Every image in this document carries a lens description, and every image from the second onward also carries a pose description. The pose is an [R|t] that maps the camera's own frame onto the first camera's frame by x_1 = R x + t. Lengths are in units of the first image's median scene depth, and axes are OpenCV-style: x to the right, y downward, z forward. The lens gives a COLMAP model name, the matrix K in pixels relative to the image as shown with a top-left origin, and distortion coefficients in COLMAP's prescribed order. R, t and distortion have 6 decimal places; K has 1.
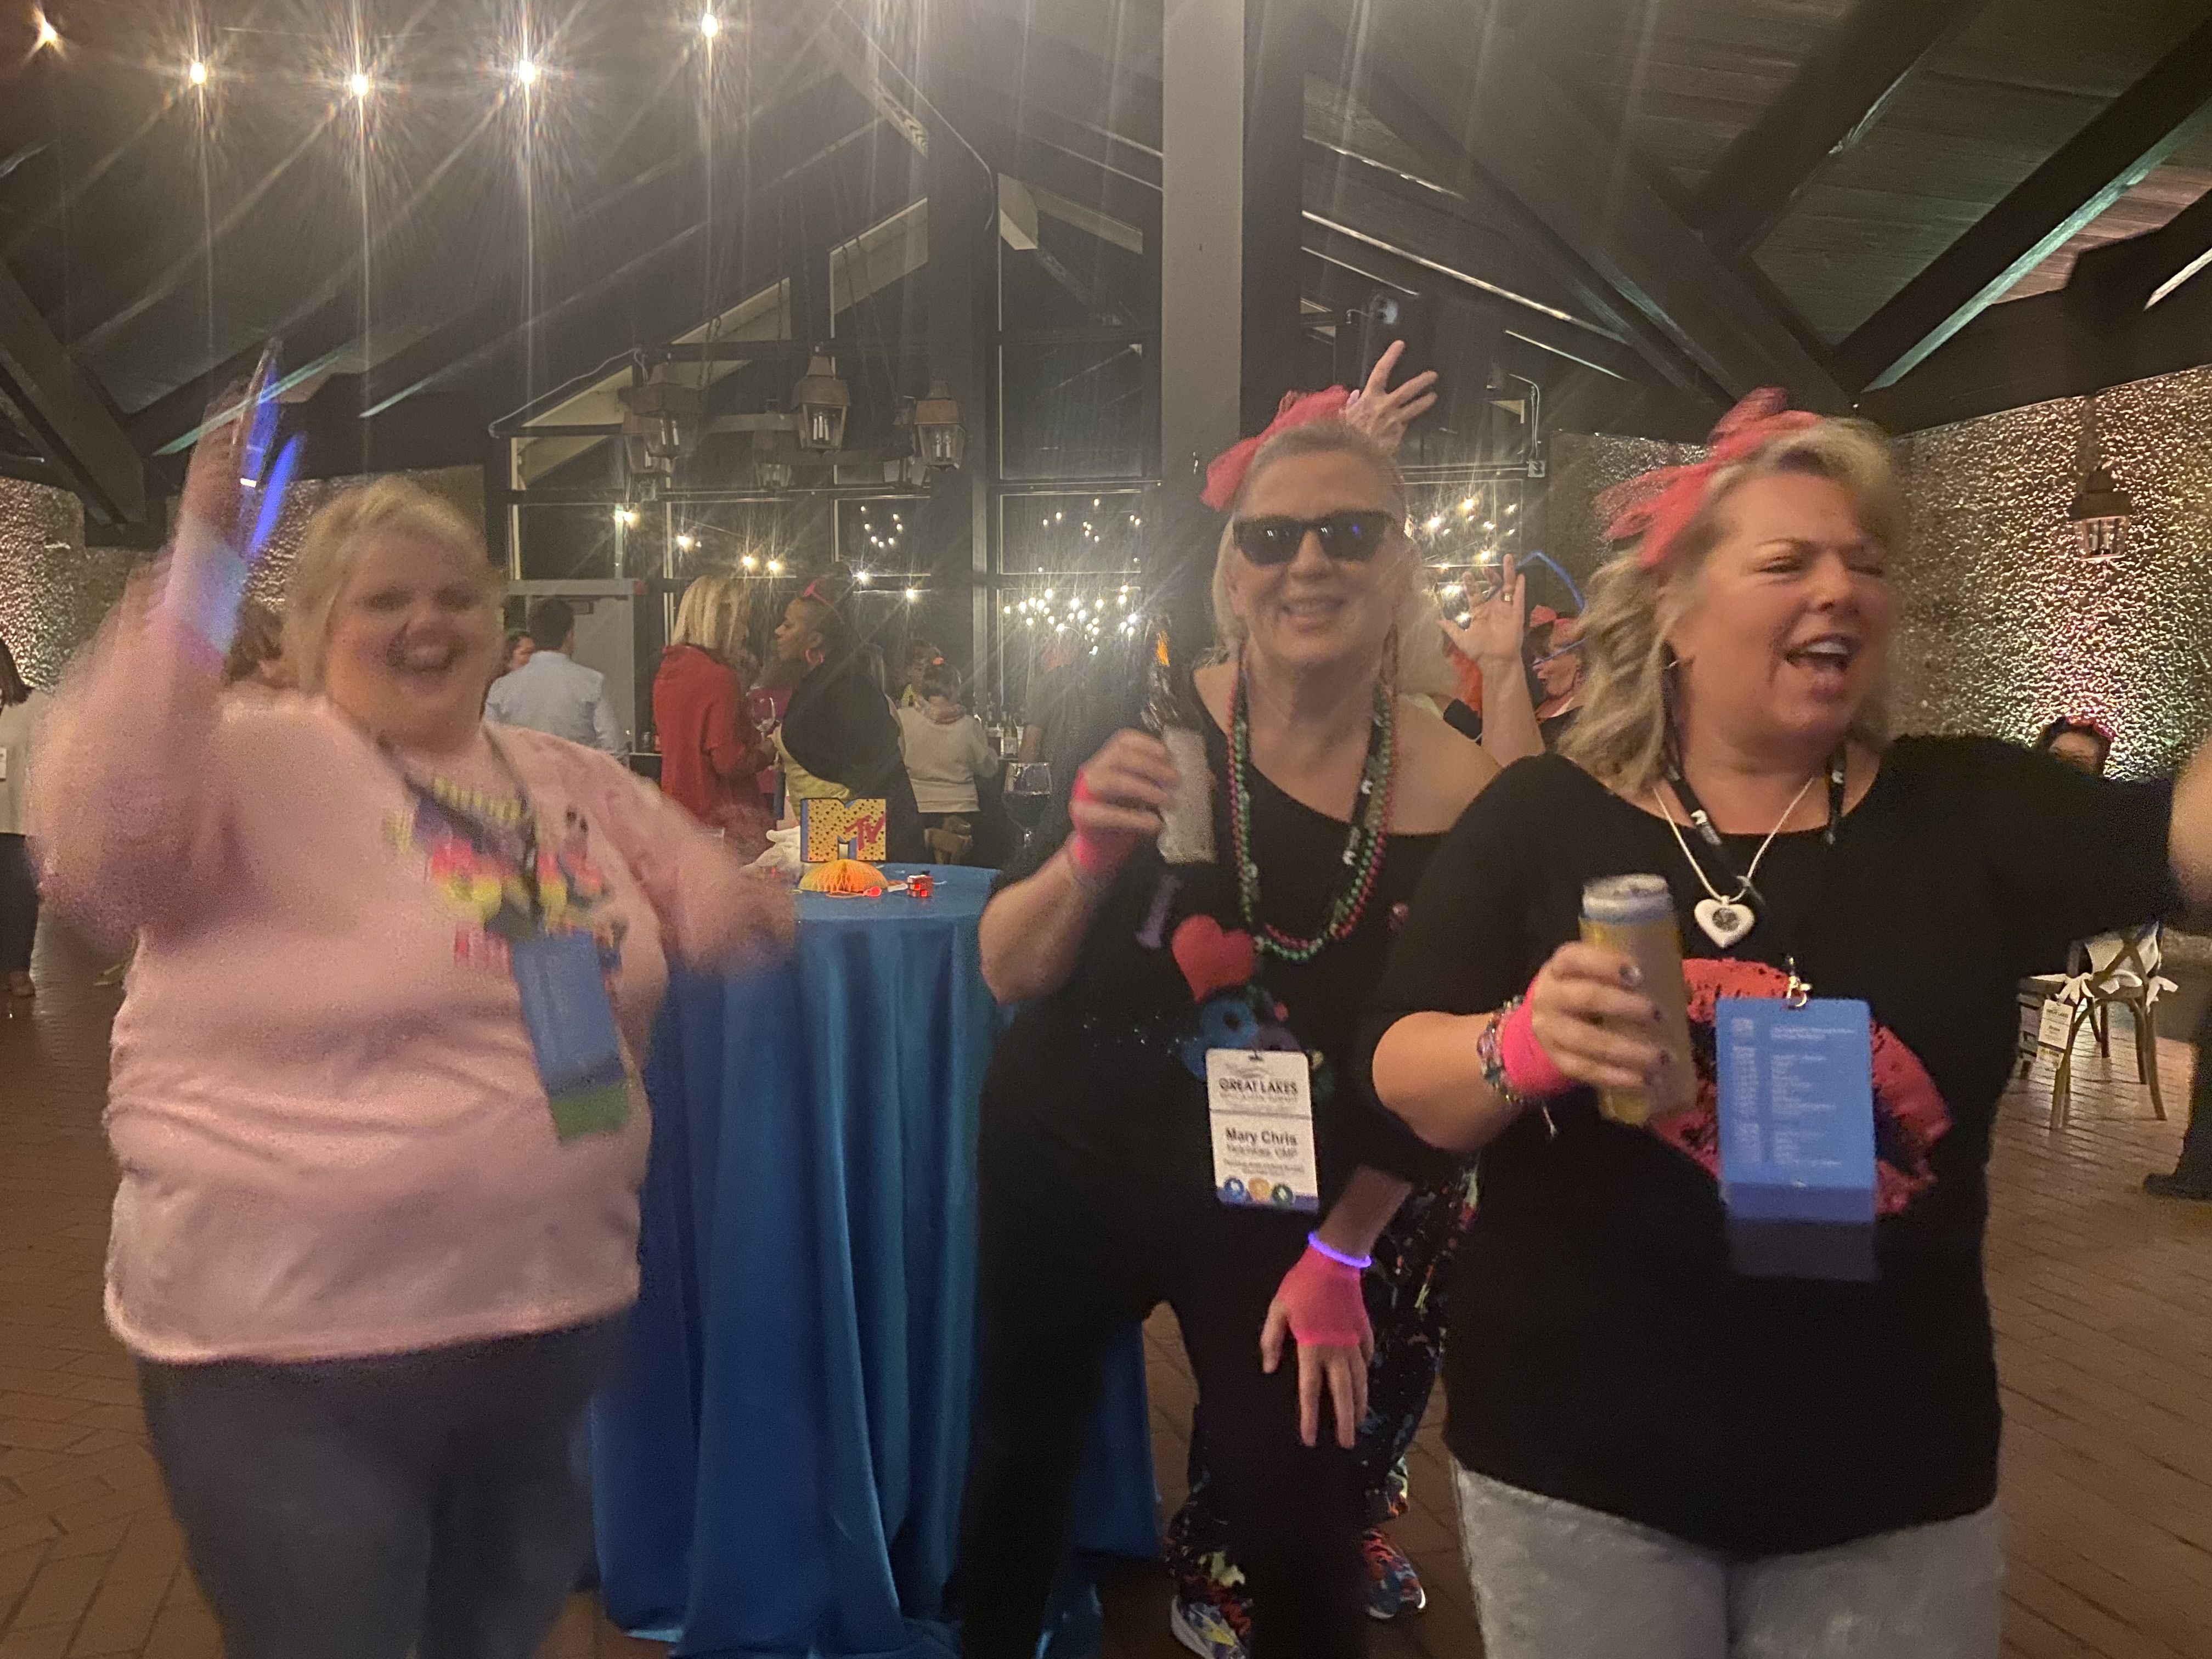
lens RADIAL K [[1599.3, 0, 1106.0], [0, 1599.3, 829.5], [0, 0, 1]] dist [0.011797, -0.000931]
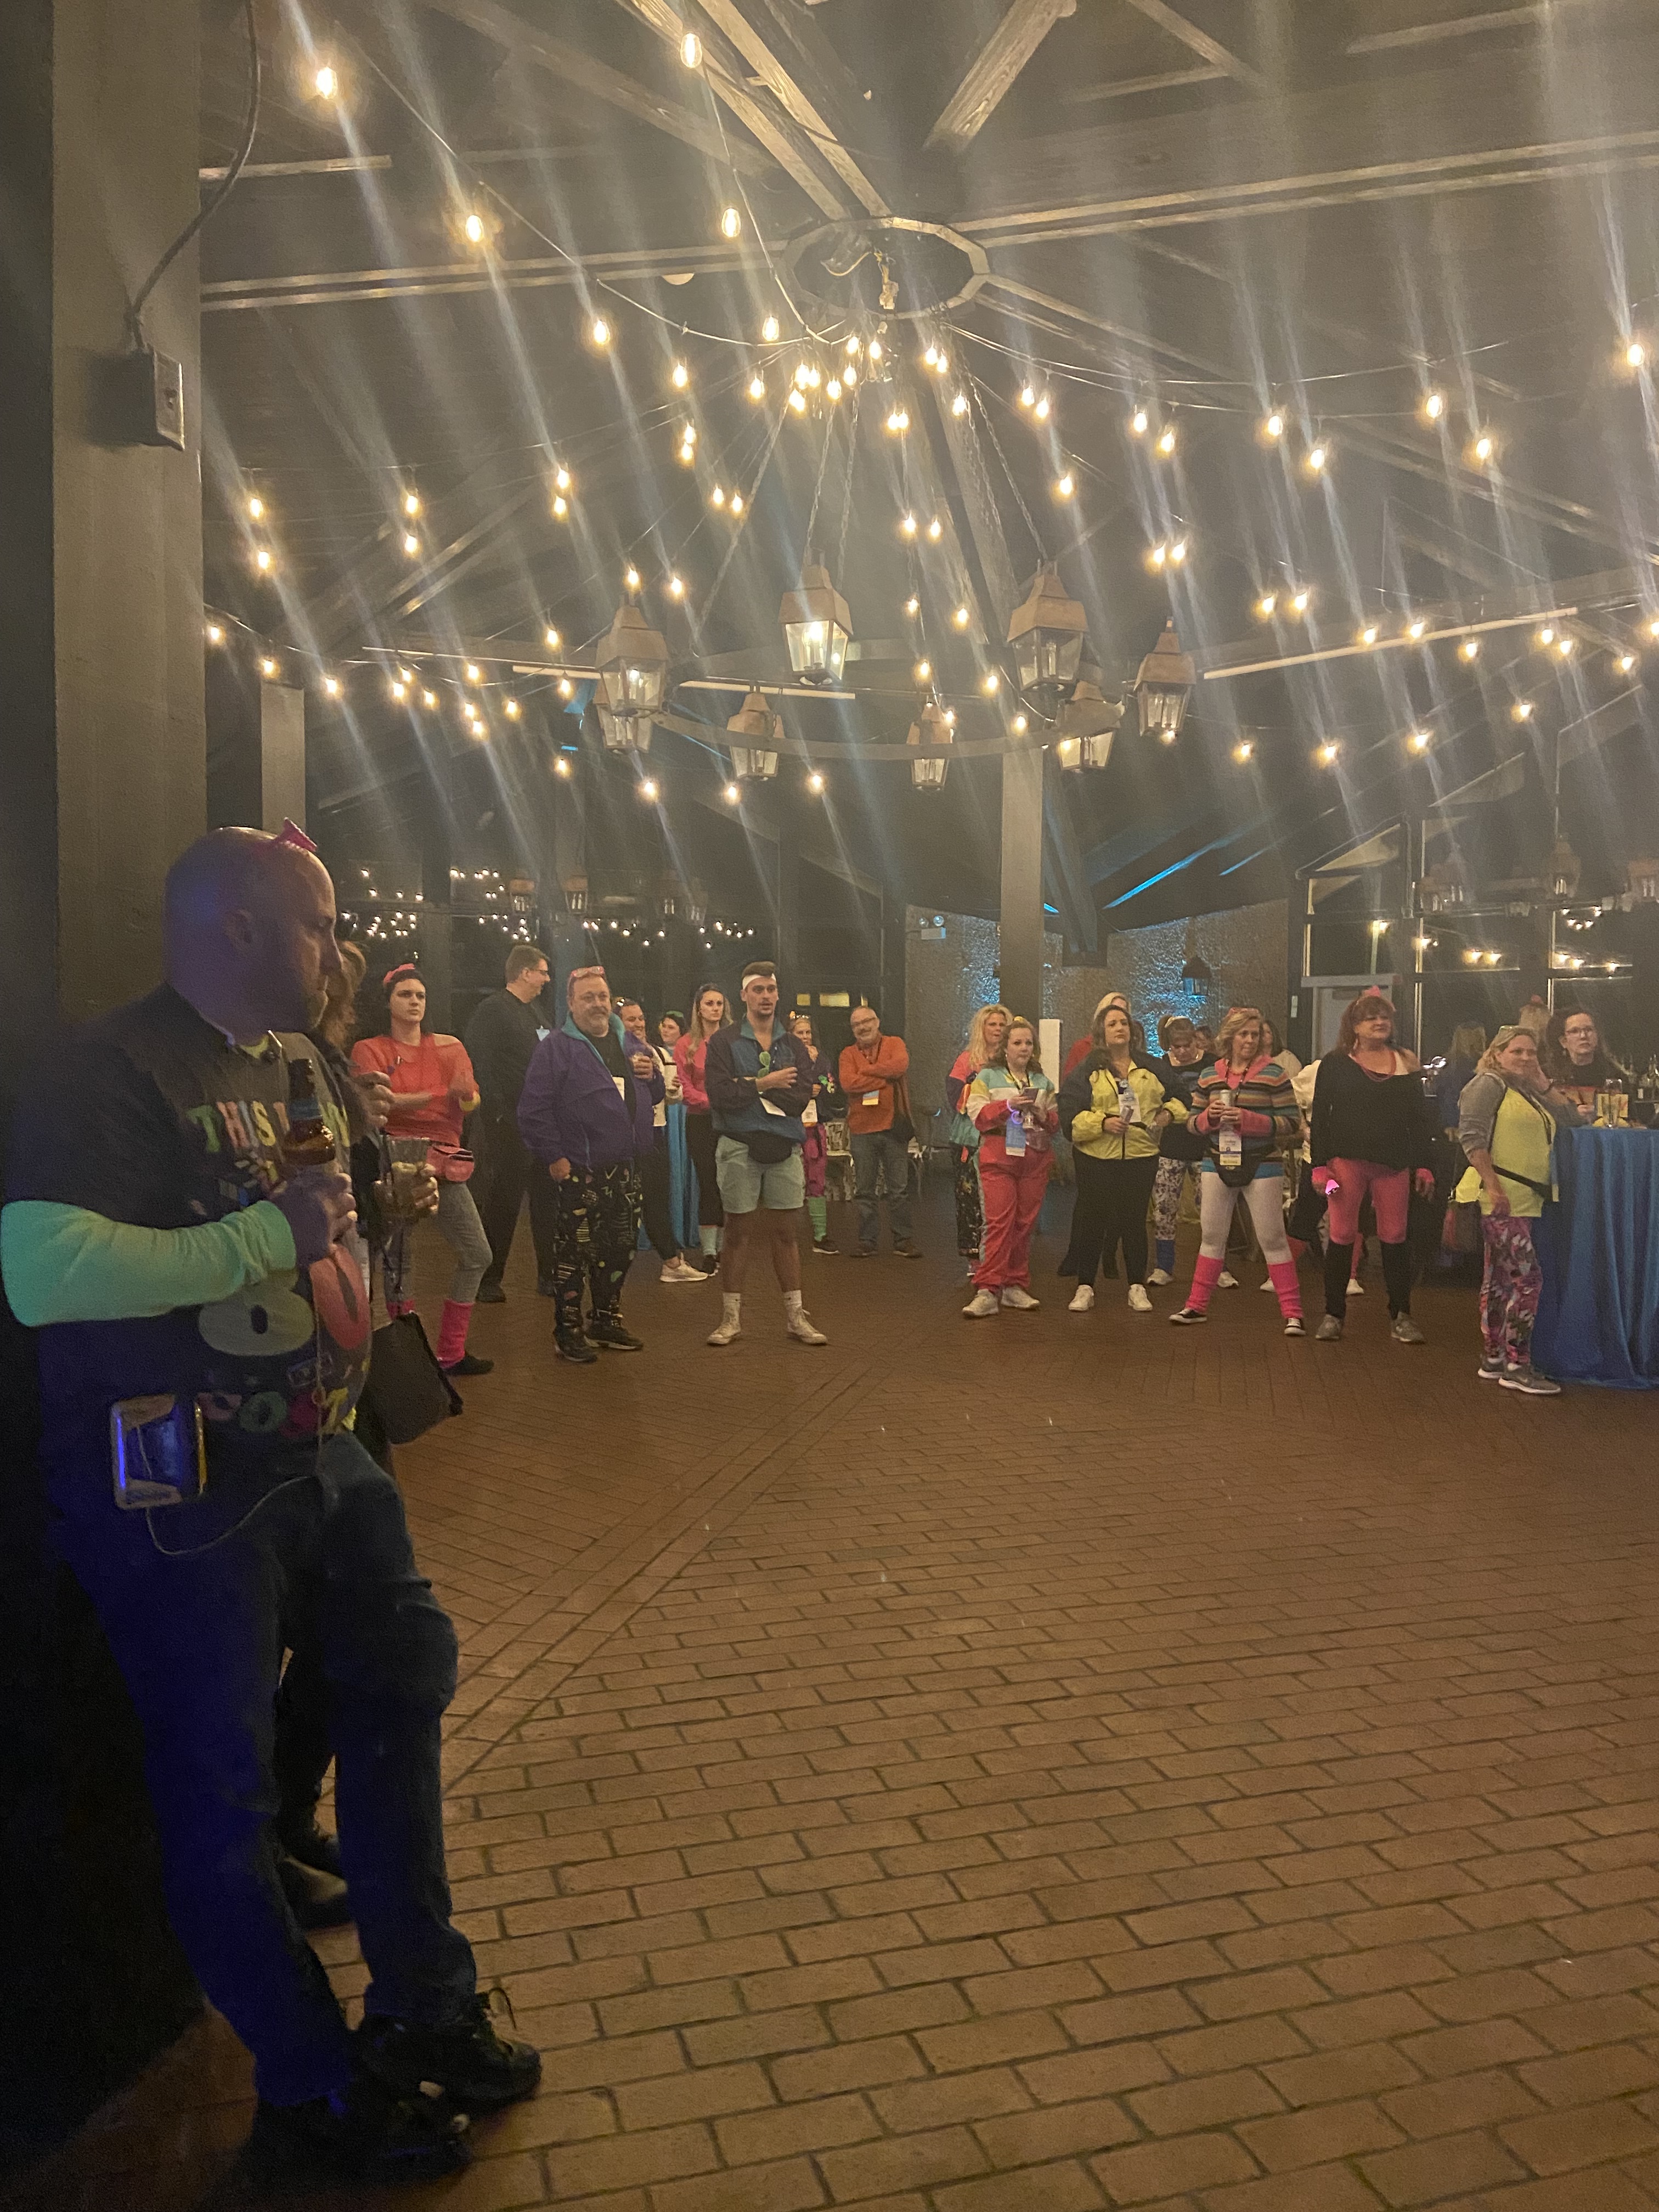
lens RADIAL K [[1599.3, 0, 829.5], [0, 1599.3, 1106.0], [0, 0, 1]] dist [0.011797, -0.000931]
pose [[0.845775, 0.022403, -0.533069, 0.034553], [-0.051661, 0.997862, -0.040030, 0.037644], [0.531032, 0.061395, 0.845124, -0.421777]]
